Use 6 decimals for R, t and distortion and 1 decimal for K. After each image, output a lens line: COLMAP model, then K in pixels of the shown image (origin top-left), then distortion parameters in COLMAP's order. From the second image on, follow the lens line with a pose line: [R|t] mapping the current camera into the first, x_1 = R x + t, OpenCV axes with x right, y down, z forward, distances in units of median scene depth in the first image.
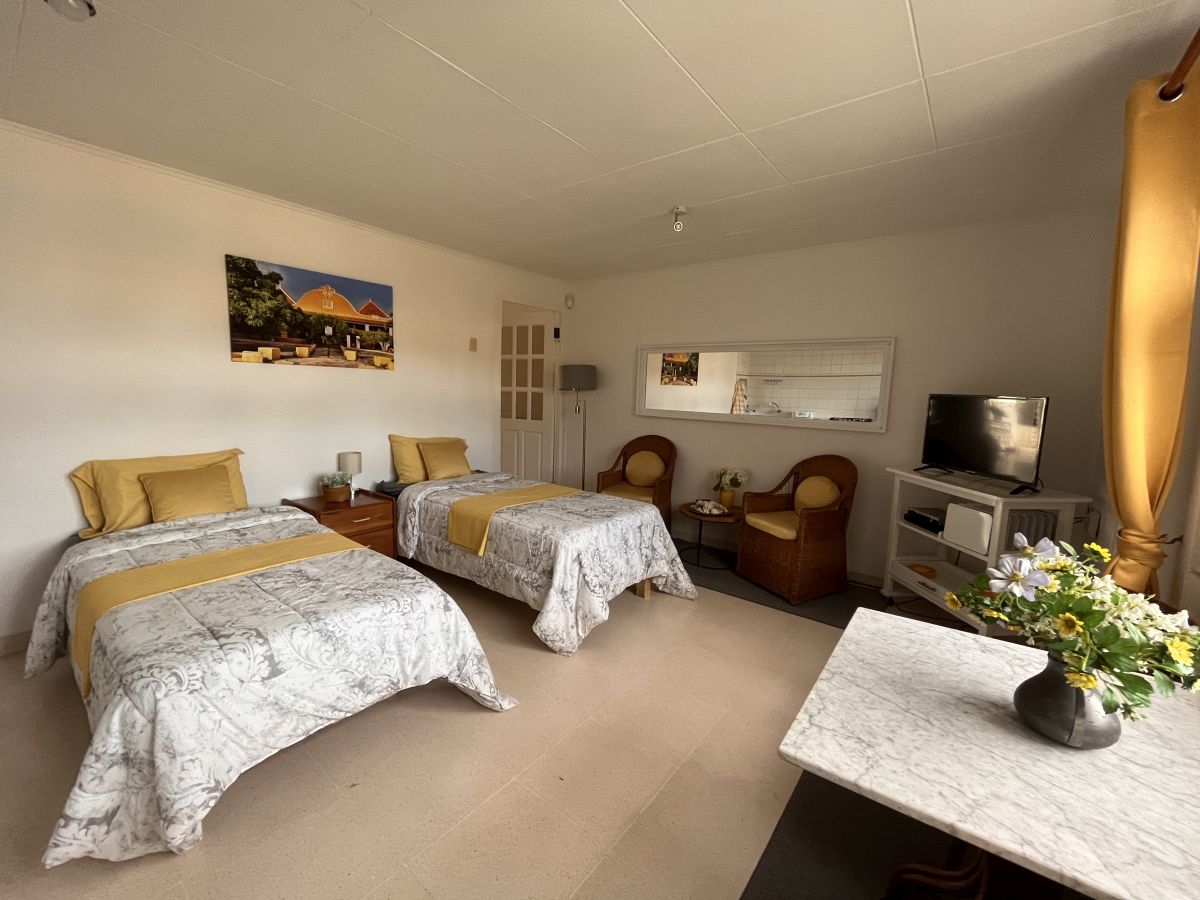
lens RADIAL K [[491.8, 0, 597.4], [0, 491.8, 448.4], [0, 0, 1]] dist [-0.001698, 0.000208]
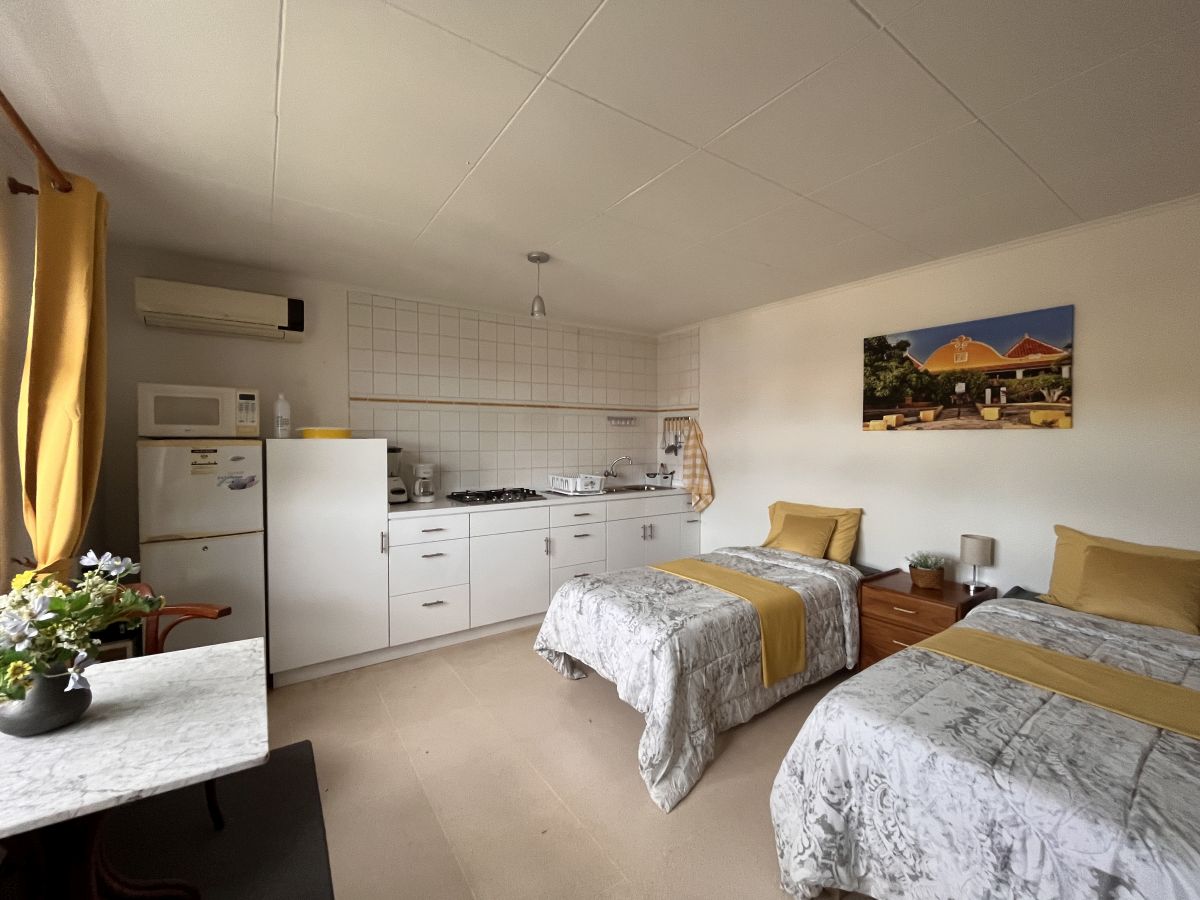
lens RADIAL K [[491.8, 0, 594.8], [0, 491.8, 447.0], [0, 0, 1]] dist [-0.001698, 0.000208]
pose [[-0.299963, -0.018200, -0.953777, 0.508093], [-0.128036, 0.991540, 0.021347, -0.085215], [0.945319, 0.128521, -0.299756, 0.758666]]
